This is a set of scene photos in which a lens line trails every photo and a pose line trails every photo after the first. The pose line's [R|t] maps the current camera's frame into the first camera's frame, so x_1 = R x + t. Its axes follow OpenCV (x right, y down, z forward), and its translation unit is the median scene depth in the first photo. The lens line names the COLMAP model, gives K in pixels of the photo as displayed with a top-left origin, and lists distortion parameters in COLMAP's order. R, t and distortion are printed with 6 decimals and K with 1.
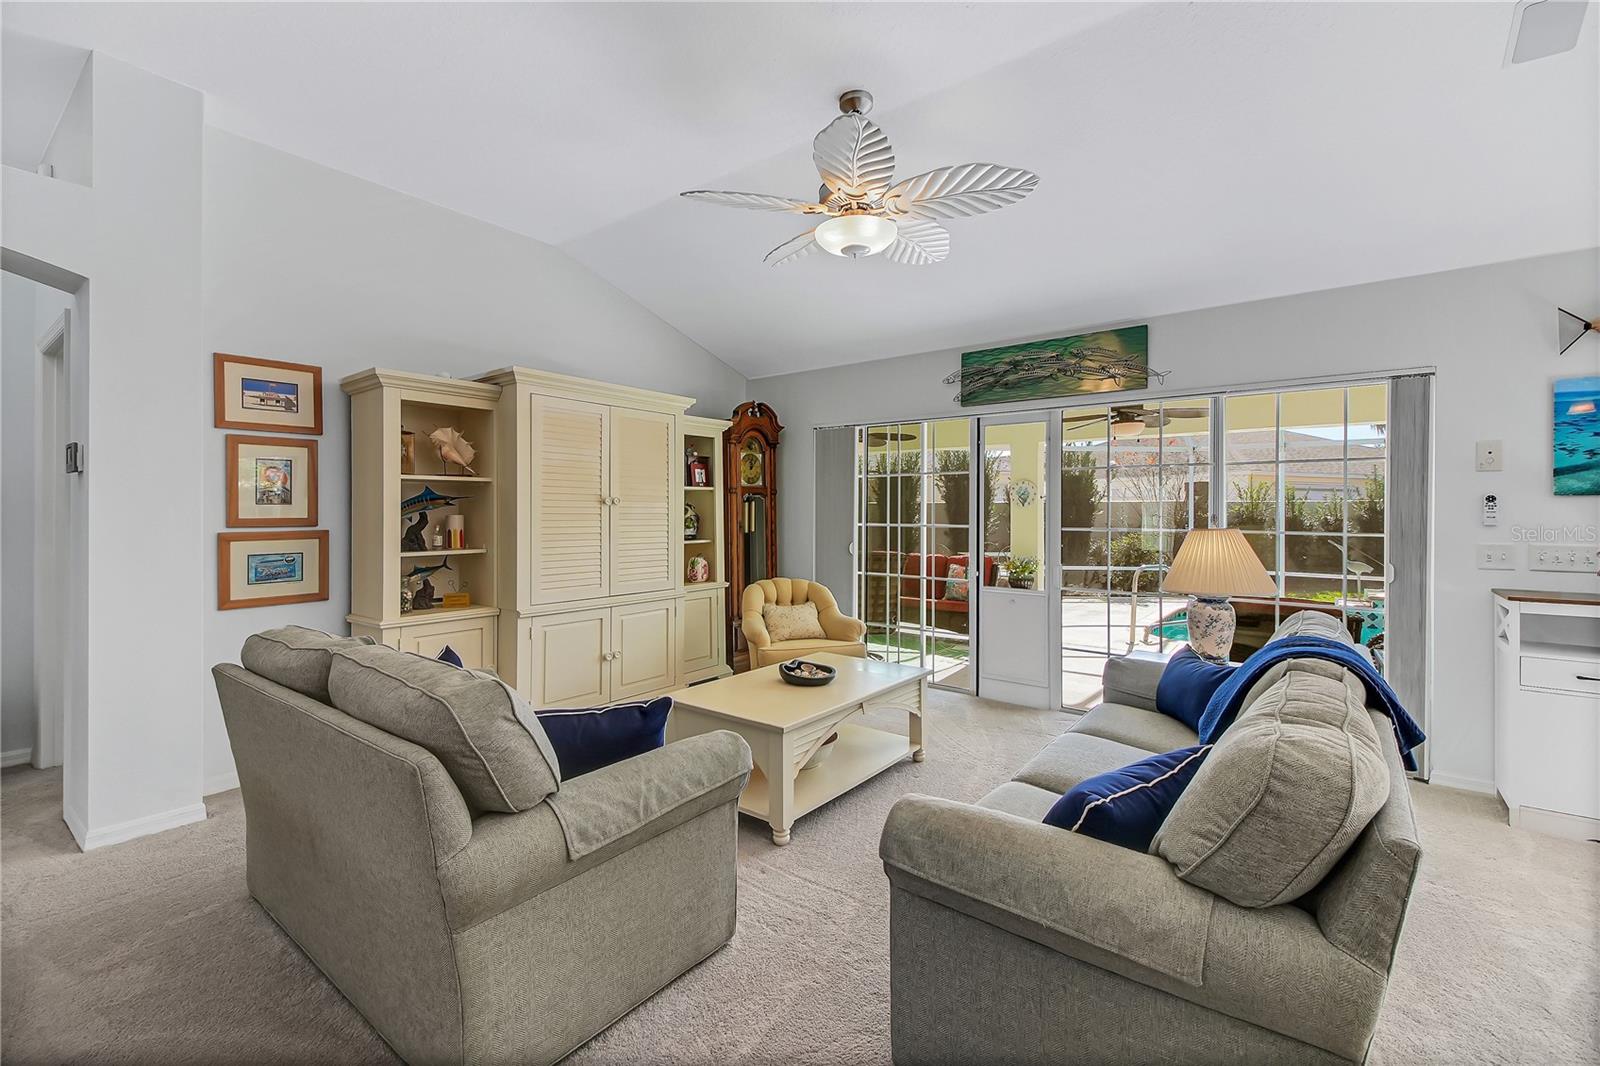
lens RADIAL K [[691.8, 0, 799.5], [0, 691.8, 513.6], [0, 0, 1]] dist [0.000589, -0.000119]
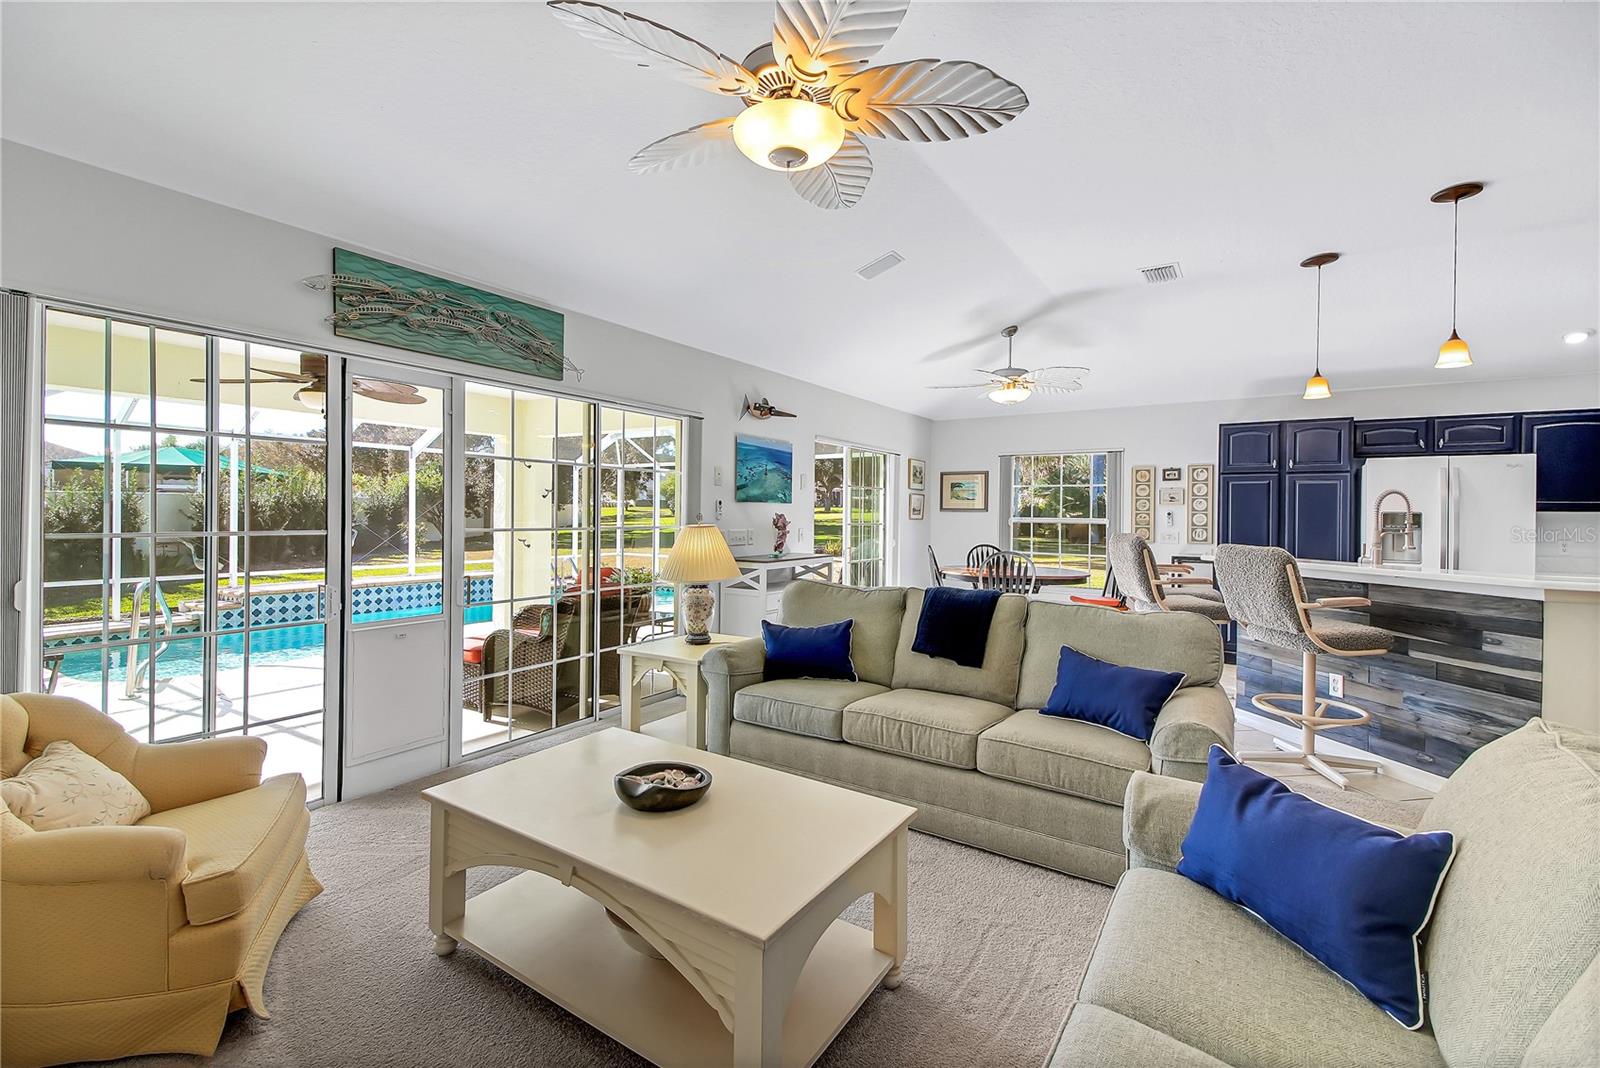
lens RADIAL K [[691.8, 0, 799.5], [0, 691.8, 514.6], [0, 0, 1]] dist [0.000589, -0.000119]
pose [[-0.068039, 0.002760, 0.997679, -0.493171], [0.001595, 0.999995, -0.002657, 0.008805], [-0.997681, 0.001411, -0.068043, 0.756790]]
